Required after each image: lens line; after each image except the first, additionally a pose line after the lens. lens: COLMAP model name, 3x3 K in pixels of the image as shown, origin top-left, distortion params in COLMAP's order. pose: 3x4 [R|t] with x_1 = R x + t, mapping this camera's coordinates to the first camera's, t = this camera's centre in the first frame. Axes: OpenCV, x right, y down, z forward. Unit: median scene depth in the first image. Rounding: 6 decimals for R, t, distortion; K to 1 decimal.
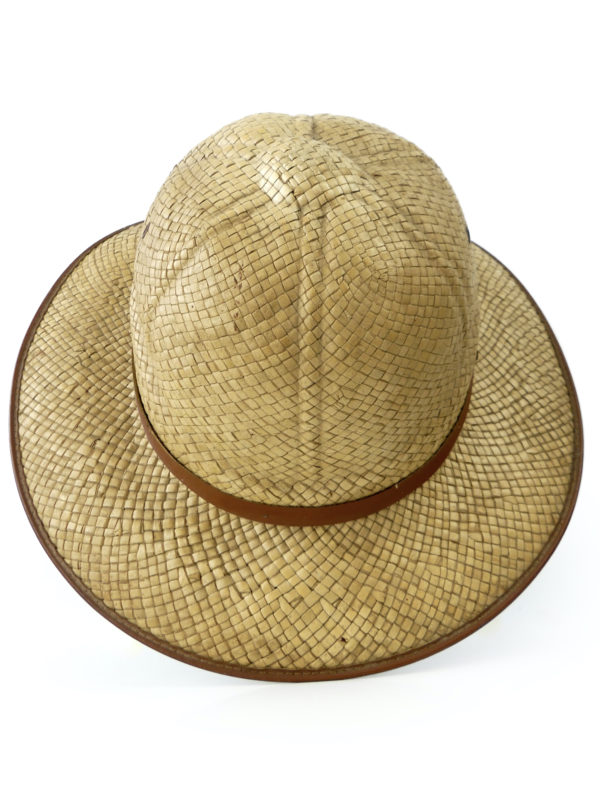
lens RADIAL K [[787.5, 0, 300.0], [0, 787.5, 400.0], [0, 0, 1]] dist [-0.053091, -0.000106]
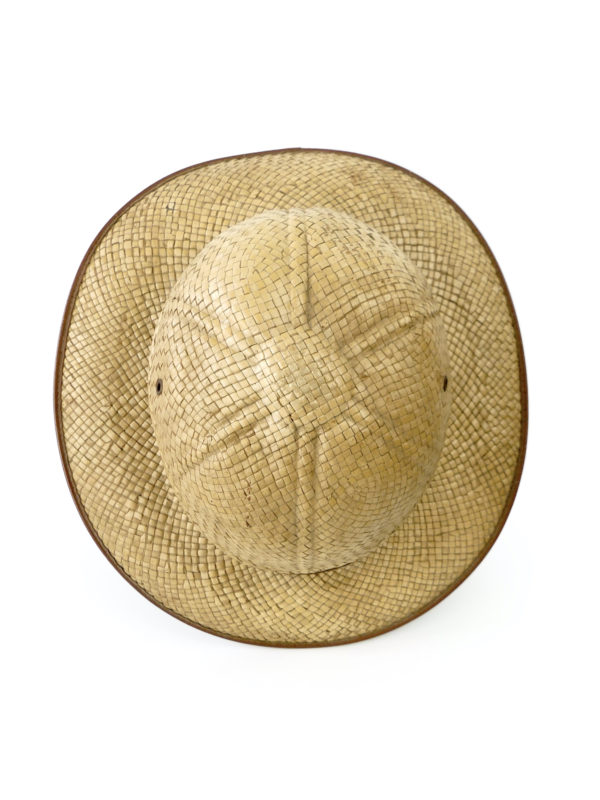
lens RADIAL K [[787.5, 0, 300.0], [0, 787.5, 400.0], [0, 0, 1]] dist [-0.053091, -0.000106]
pose [[0.999924, -0.011968, 0.002947, 0.002513], [0.007231, 0.763180, 0.646145, -0.963677], [-0.009982, -0.646075, 0.763209, 0.130701]]
